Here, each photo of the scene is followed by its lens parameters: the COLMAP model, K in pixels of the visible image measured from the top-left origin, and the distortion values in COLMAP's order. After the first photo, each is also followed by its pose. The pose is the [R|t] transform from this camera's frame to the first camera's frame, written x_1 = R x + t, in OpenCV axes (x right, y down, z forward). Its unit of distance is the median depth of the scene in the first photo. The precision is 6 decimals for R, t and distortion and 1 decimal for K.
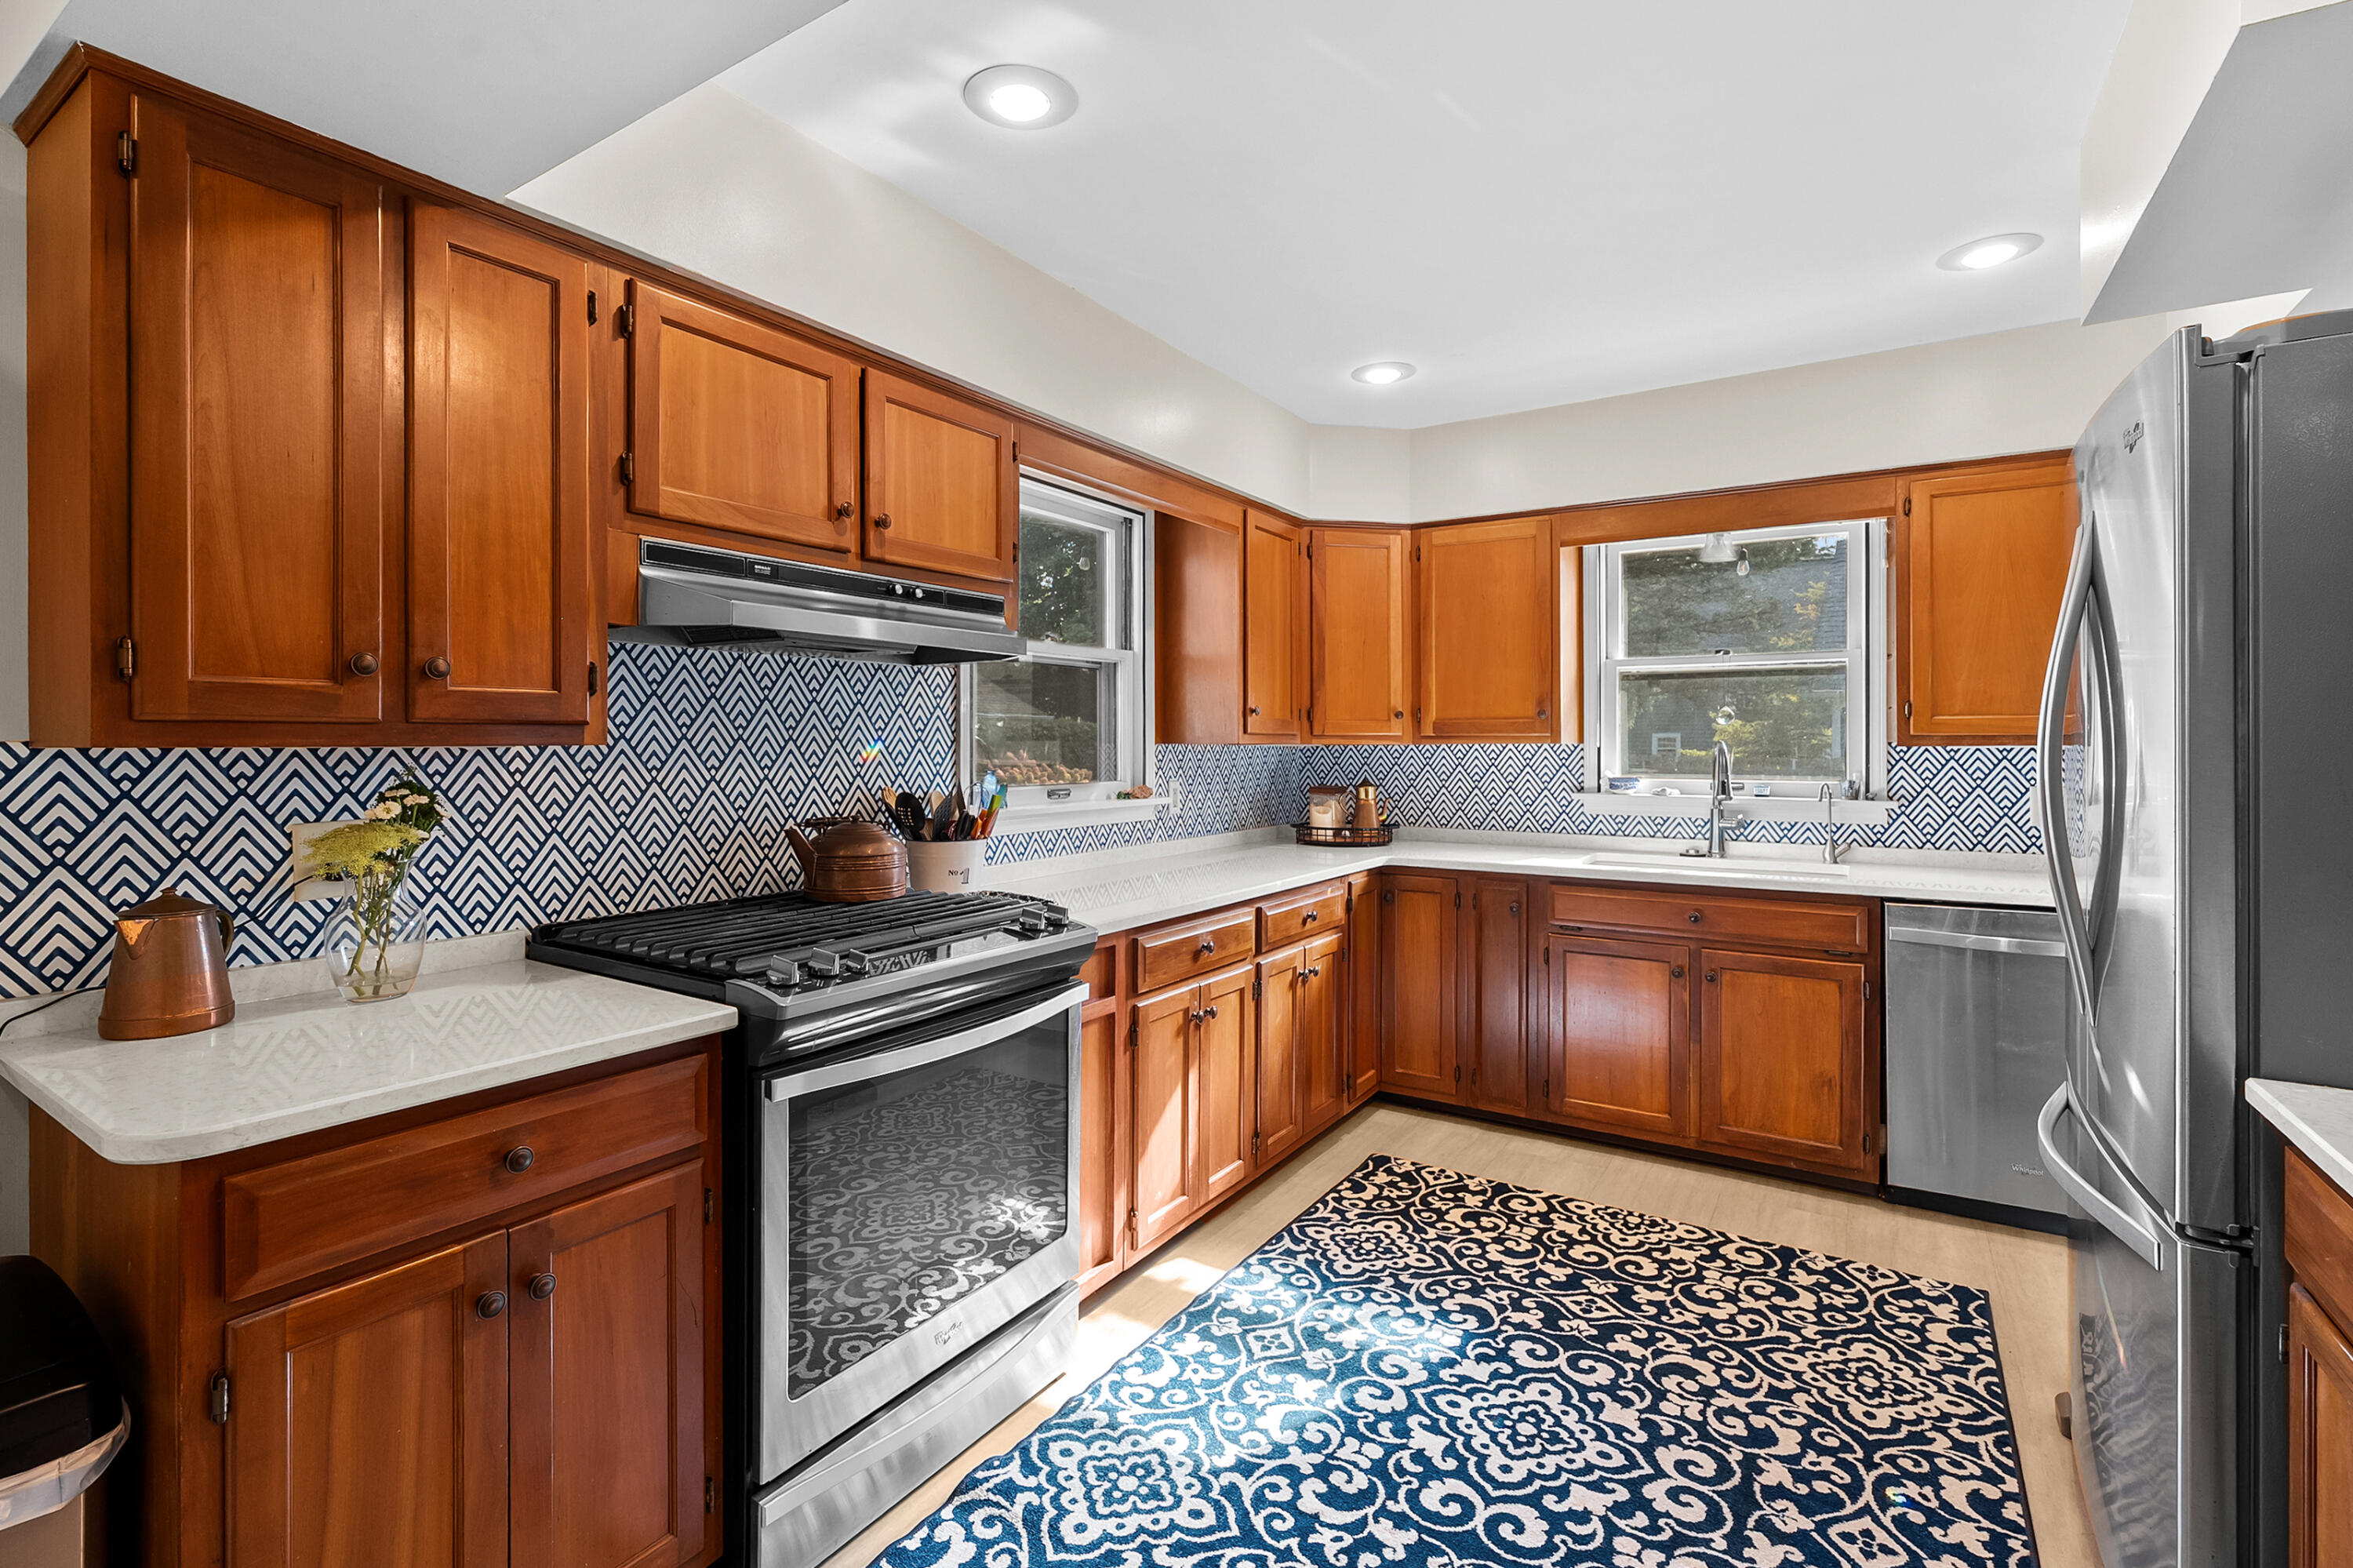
lens RADIAL K [[1081.6, 0, 1171.4], [0, 1081.6, 740.8], [0, 0, 1]] dist [-0.001566, 0.000506]
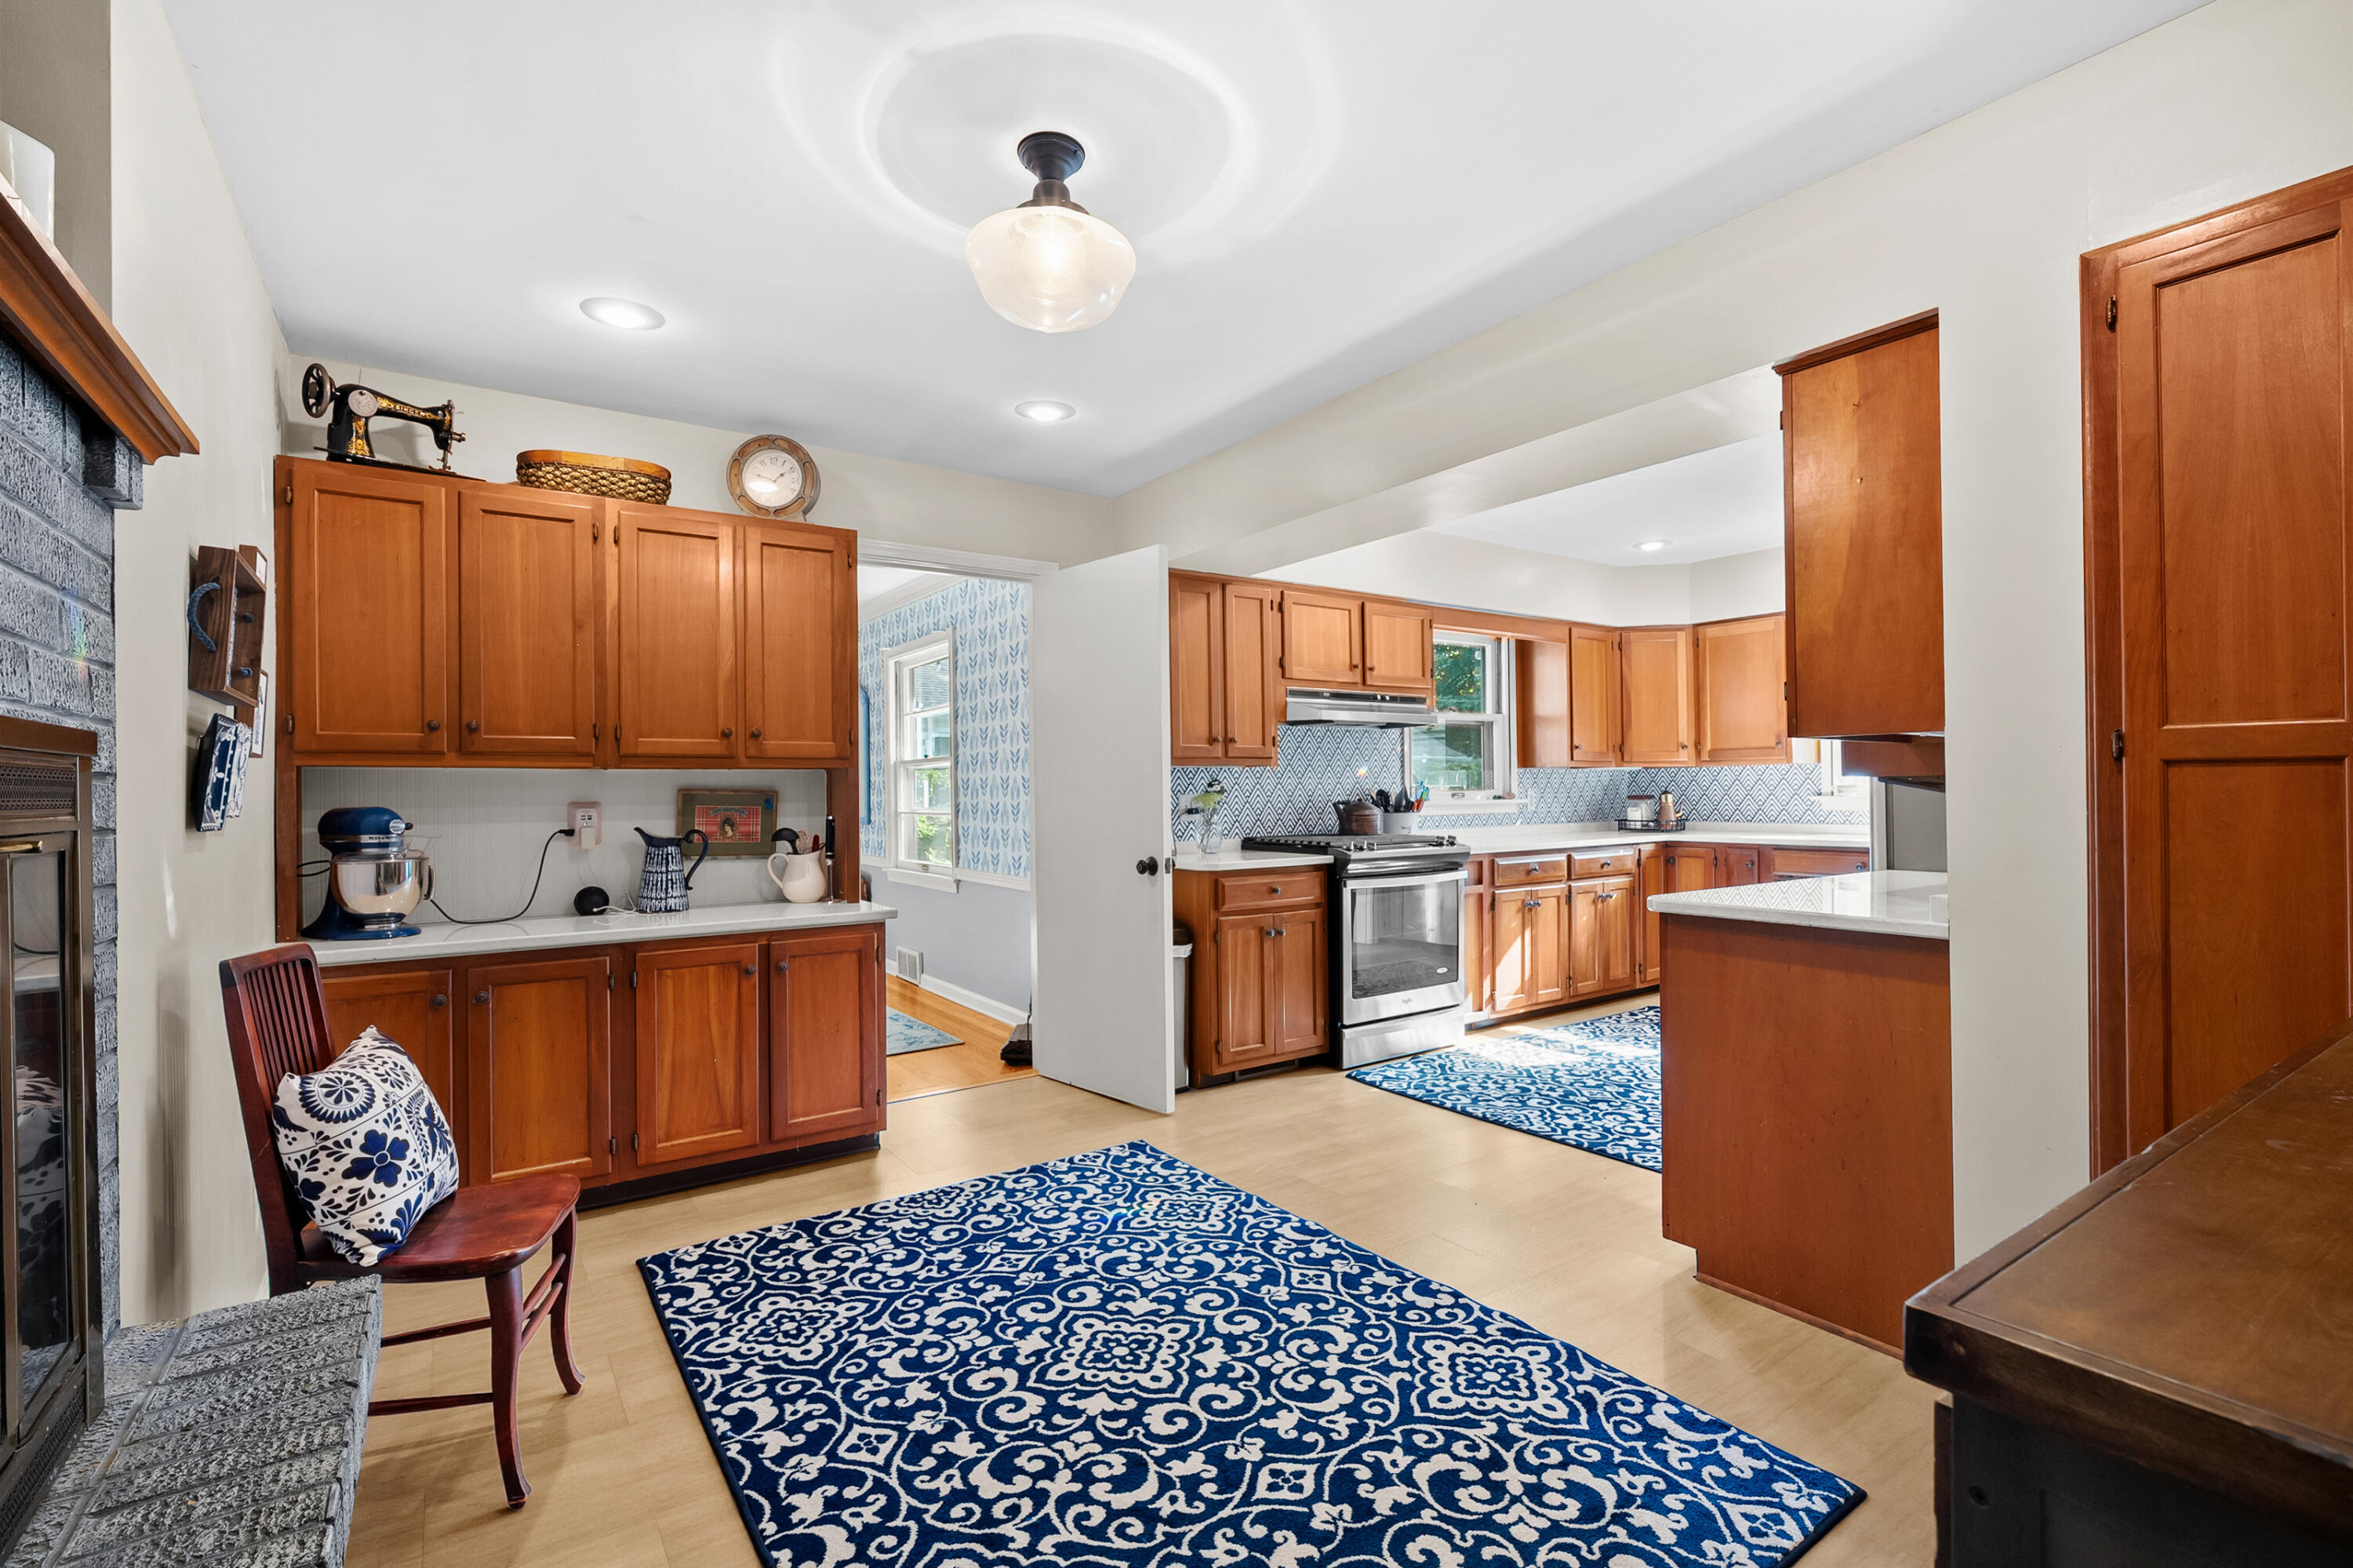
lens RADIAL K [[1051.5, 0, 1176.5], [0, 1051.5, 784.0], [0, 0, 1]] dist [-0.001422, -0.000029]
pose [[0.926095, -0.012635, -0.377080, 0.154125], [0.012608, 0.999917, -0.002540, 0.035278], [0.377080, -0.002402, 0.926177, -1.012618]]
